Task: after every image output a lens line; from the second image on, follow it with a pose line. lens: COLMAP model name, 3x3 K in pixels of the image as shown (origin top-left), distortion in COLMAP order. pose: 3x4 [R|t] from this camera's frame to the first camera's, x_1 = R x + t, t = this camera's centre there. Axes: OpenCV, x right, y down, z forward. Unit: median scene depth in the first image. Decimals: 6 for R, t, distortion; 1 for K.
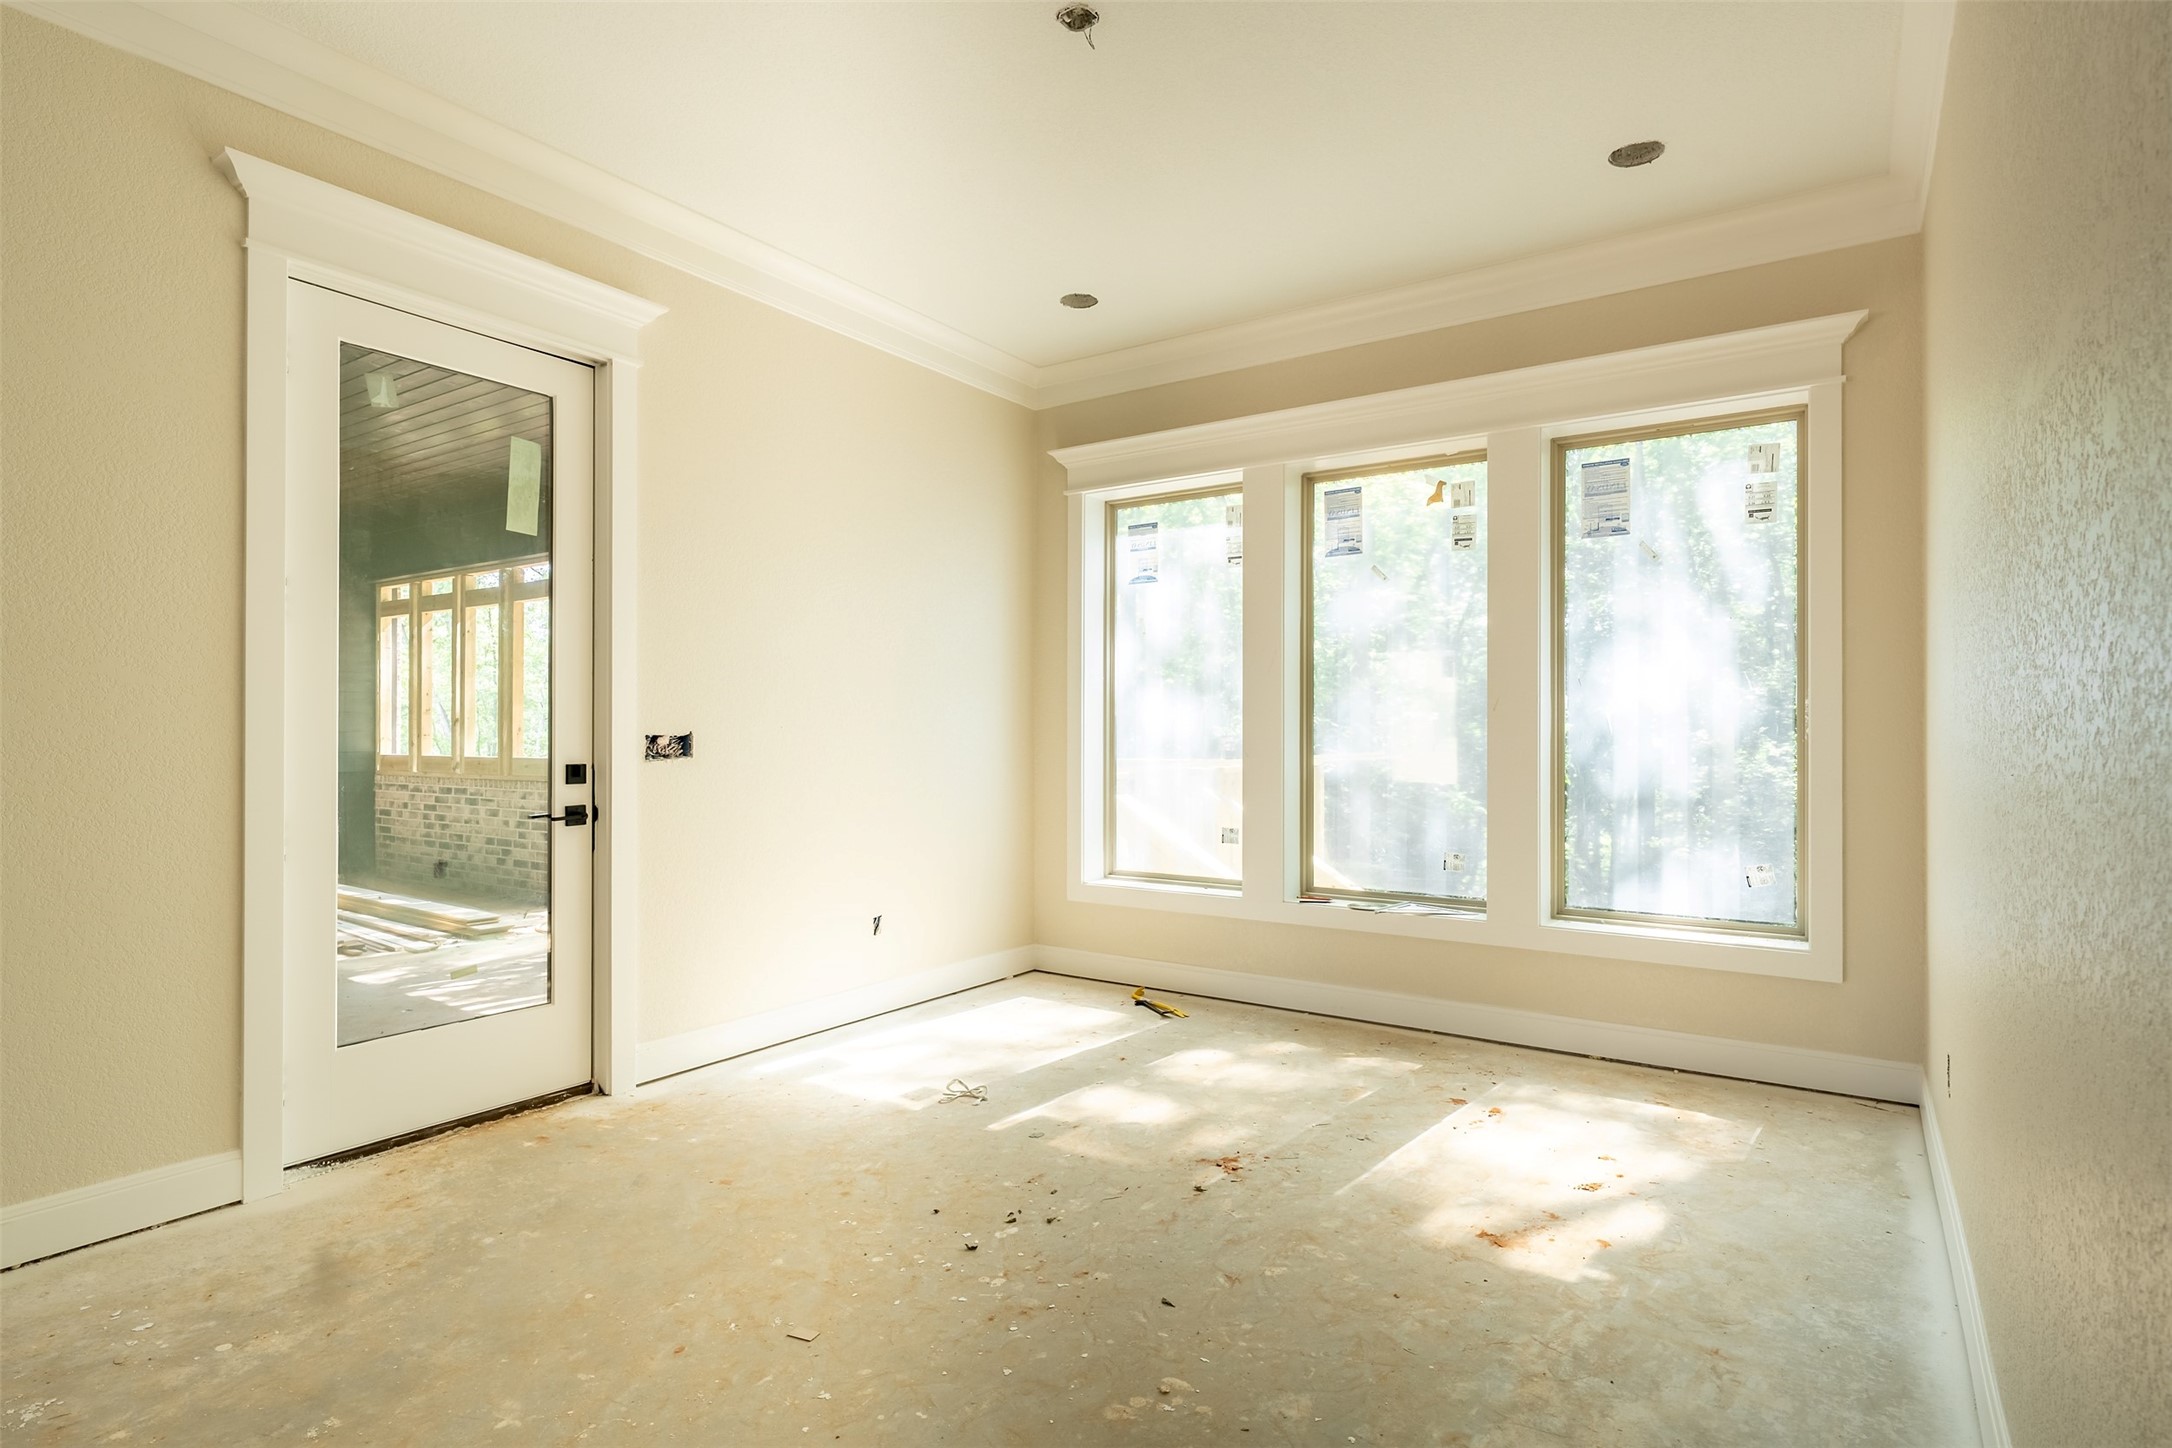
lens RADIAL K [[1108.3, 0, 1085.8], [0, 1108.3, 732.2], [0, 0, 1]] dist [0.003174, -0.001190]
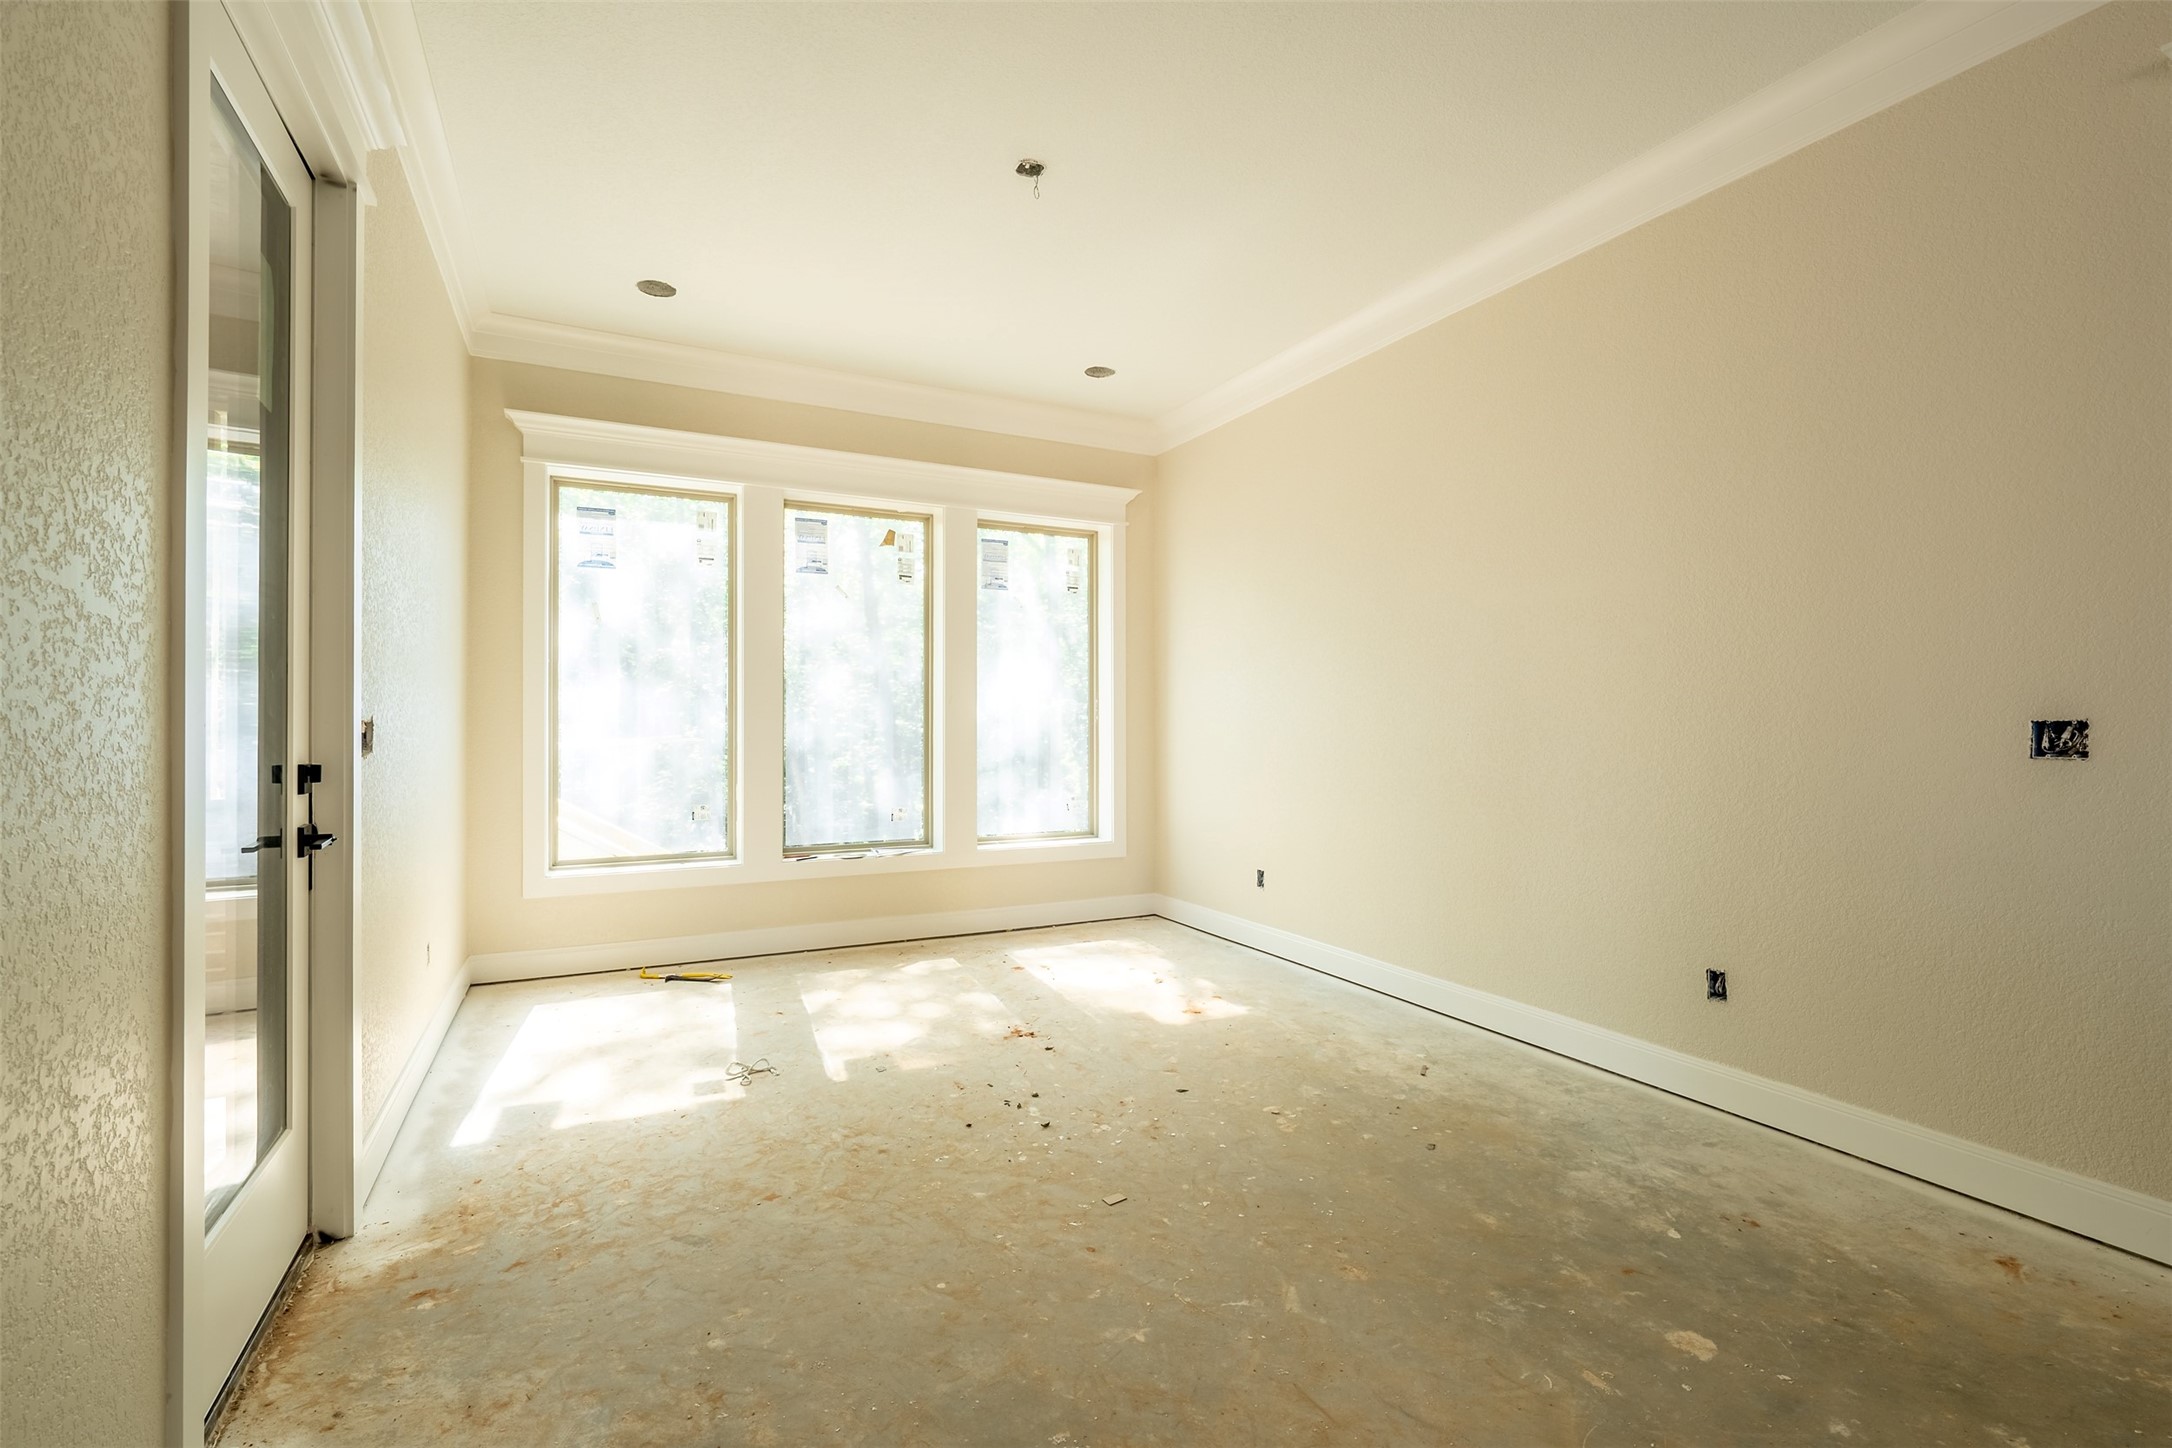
lens RADIAL K [[958.4, 0, 1077.4], [0, 958.4, 714.6], [0, 0, 1]] dist [0.001219, -0.000302]
pose [[0.487634, 0.005359, 0.873032, -0.769792], [-0.000311, 0.999982, -0.005965, 0.003548], [-0.873048, 0.002637, 0.487627, 0.323094]]
